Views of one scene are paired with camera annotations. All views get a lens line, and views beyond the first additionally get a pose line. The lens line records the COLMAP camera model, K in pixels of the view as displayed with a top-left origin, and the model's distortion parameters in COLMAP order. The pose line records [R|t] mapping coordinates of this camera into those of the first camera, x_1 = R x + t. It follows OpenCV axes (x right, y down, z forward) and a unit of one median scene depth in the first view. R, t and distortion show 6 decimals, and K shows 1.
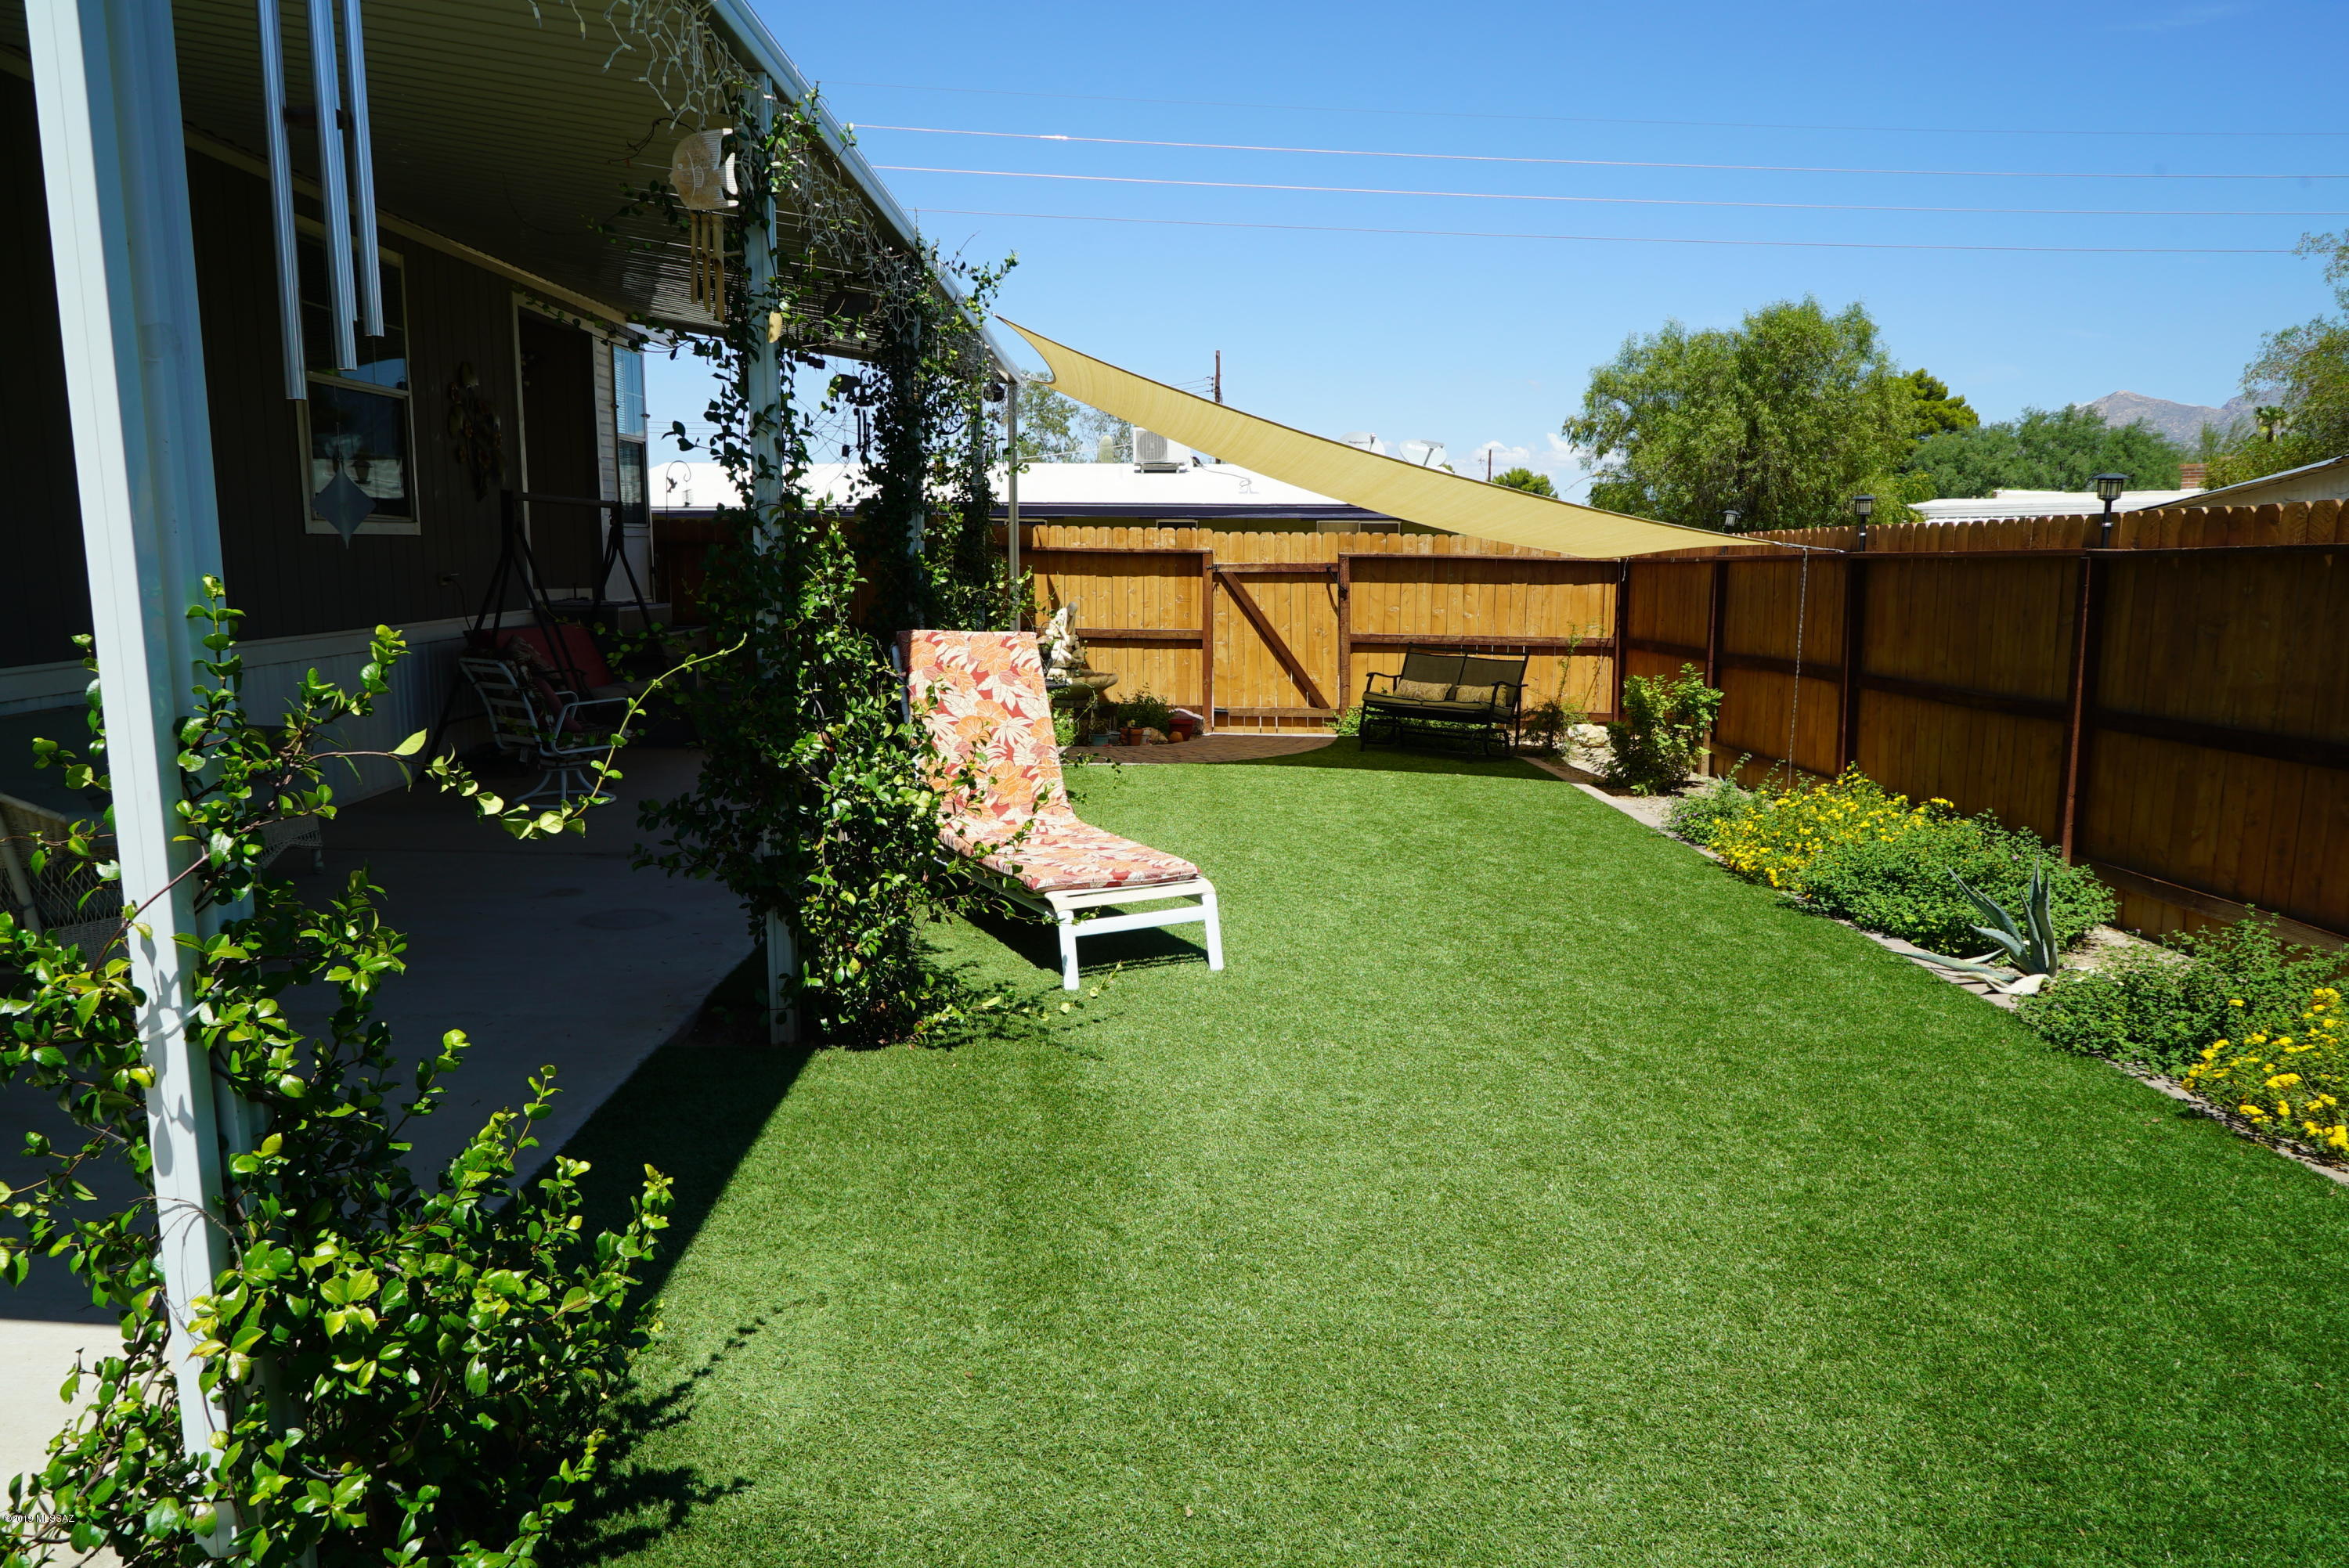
lens RADIAL K [[1572.6, 0, 1164.9], [0, 1572.6, 791.3], [0, 0, 1]] dist [-0.026073, 0.007082]
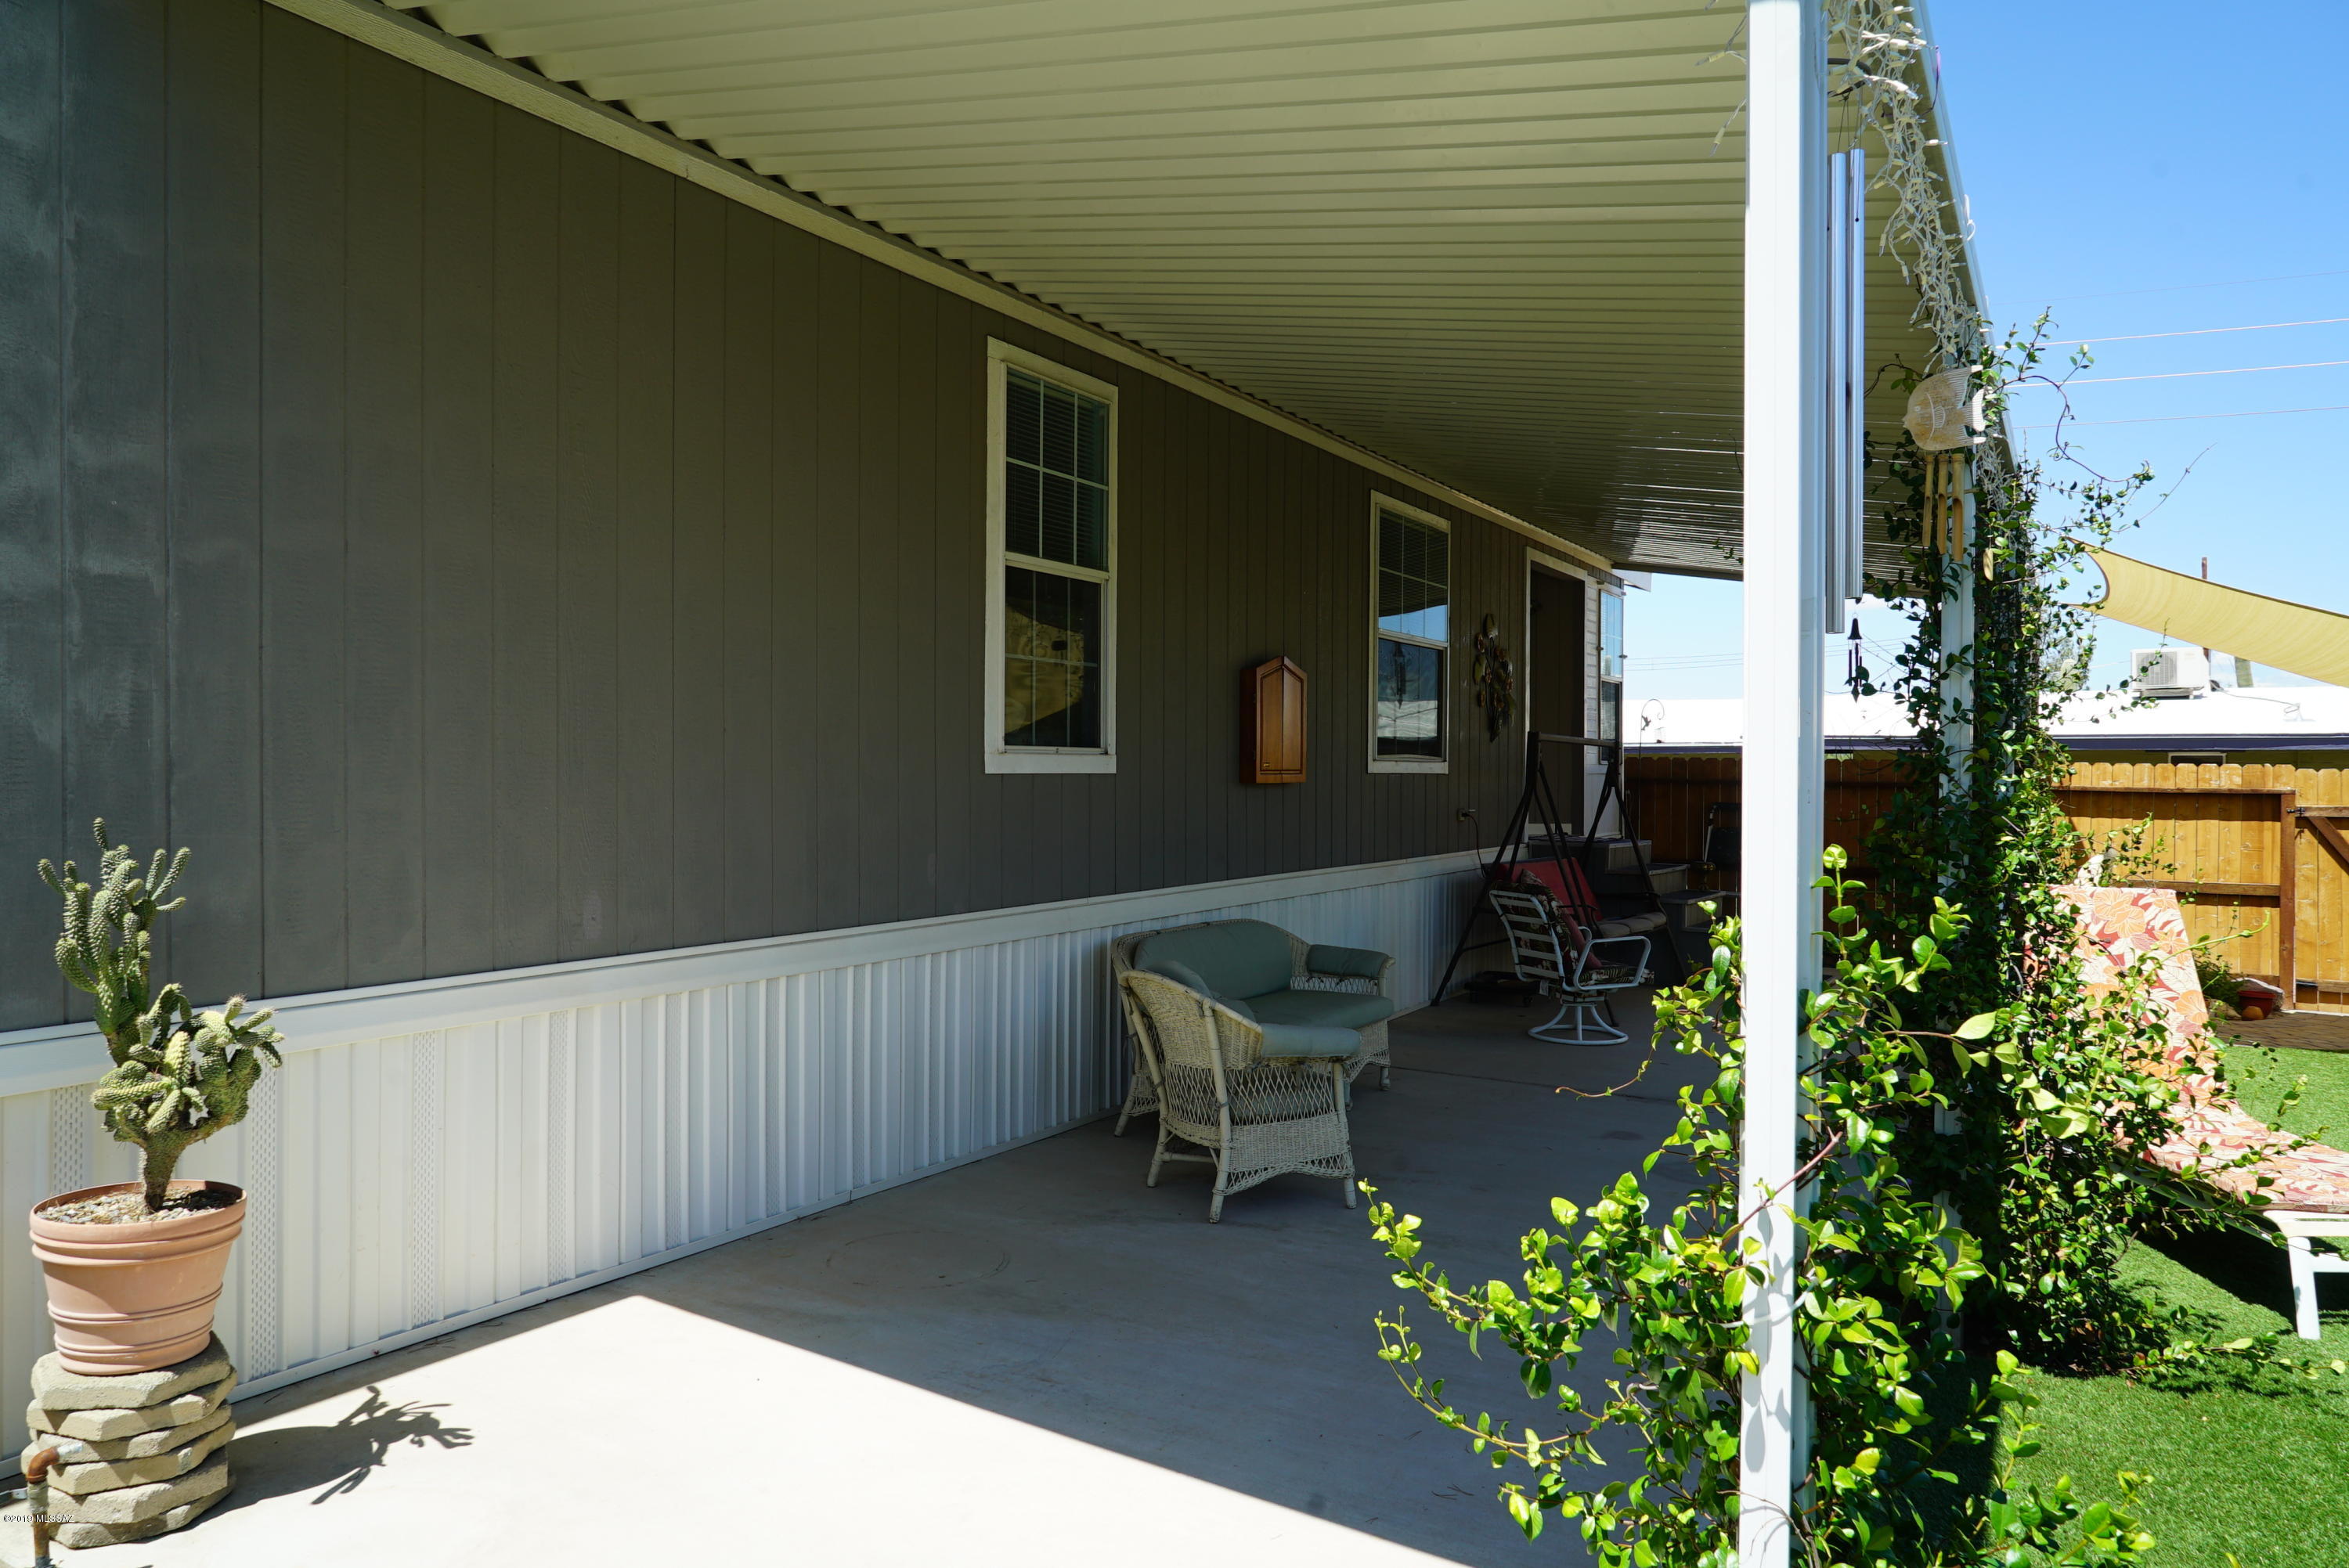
lens RADIAL K [[1572.6, 0, 1163.4], [0, 1572.6, 790.3], [0, 0, 1]] dist [-0.026073, 0.007082]
pose [[0.855055, 0.005230, -0.518510, -0.095590], [-0.081332, 0.988925, -0.124148, -0.003514], [0.512118, 0.148325, 0.846011, -0.010993]]
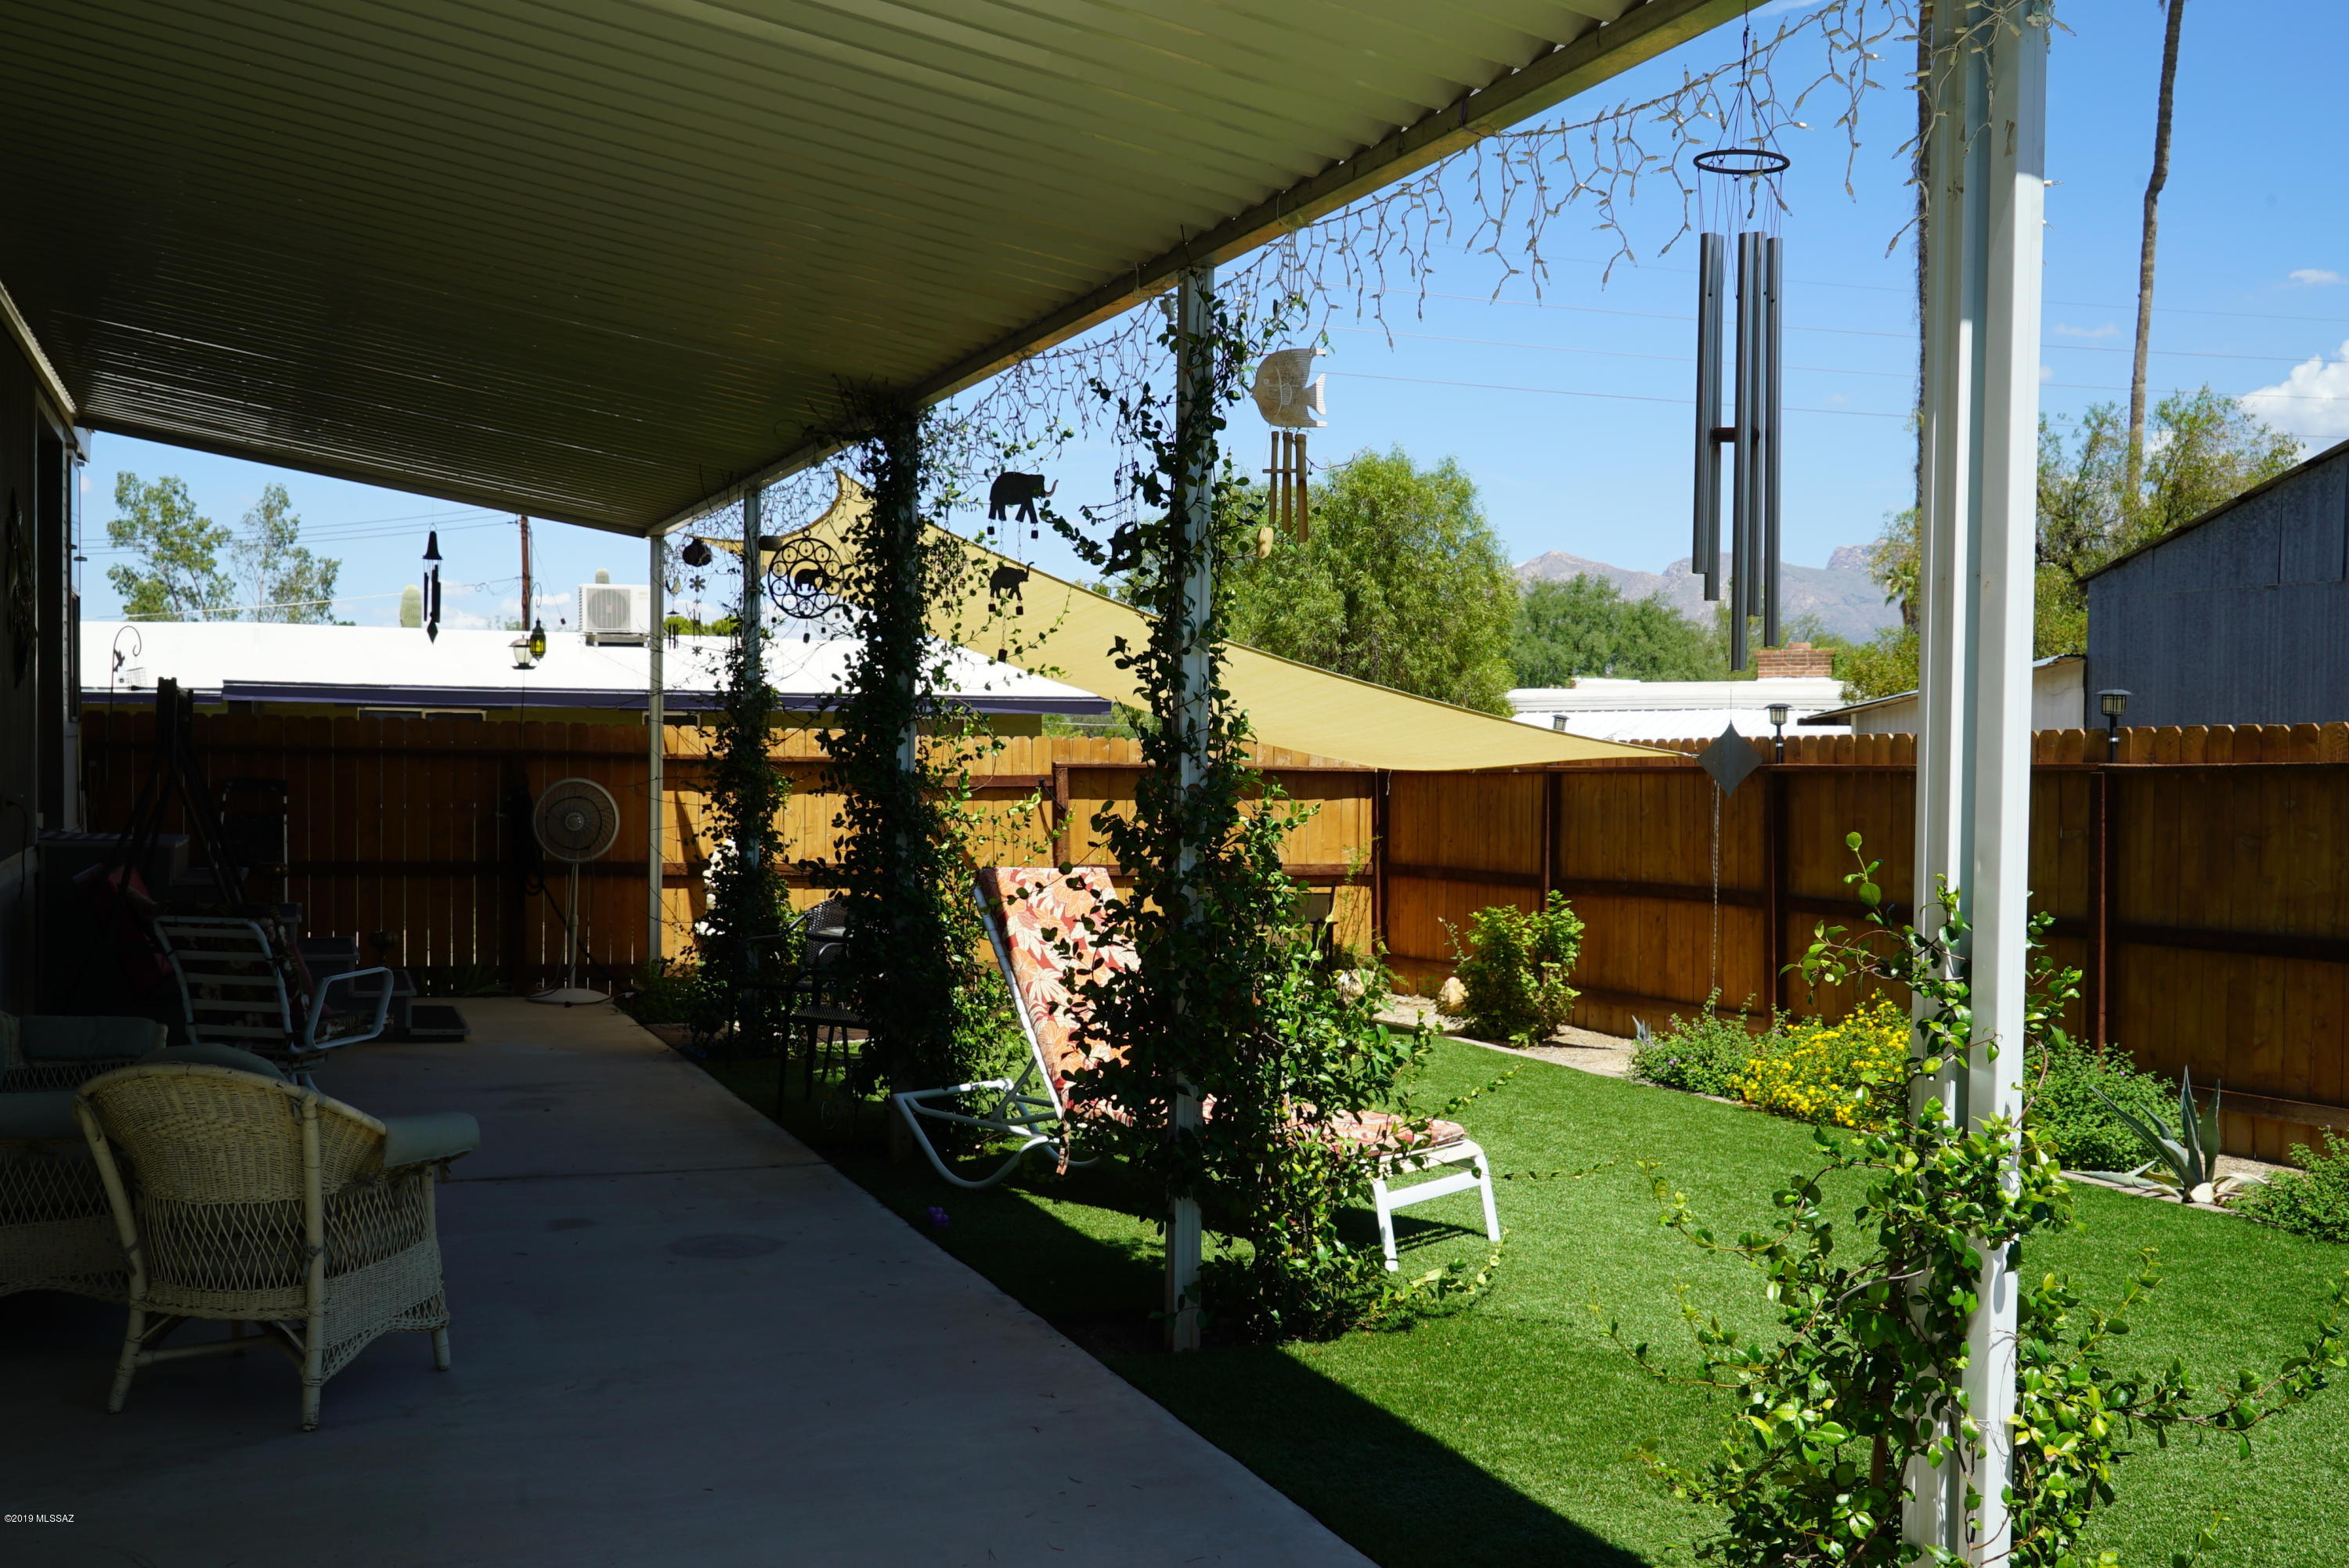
lens RADIAL K [[2243.4, 0, 1199.6], [0, 2243.4, 770.6], [0, 0, 1]] dist [-0.013606, 0.000000]
pose [[0.930715, -0.001557, 0.365742, -0.393024], [0.052993, 0.990013, -0.130637, 0.004865], [-0.361886, 0.140968, 0.921502, -0.096282]]
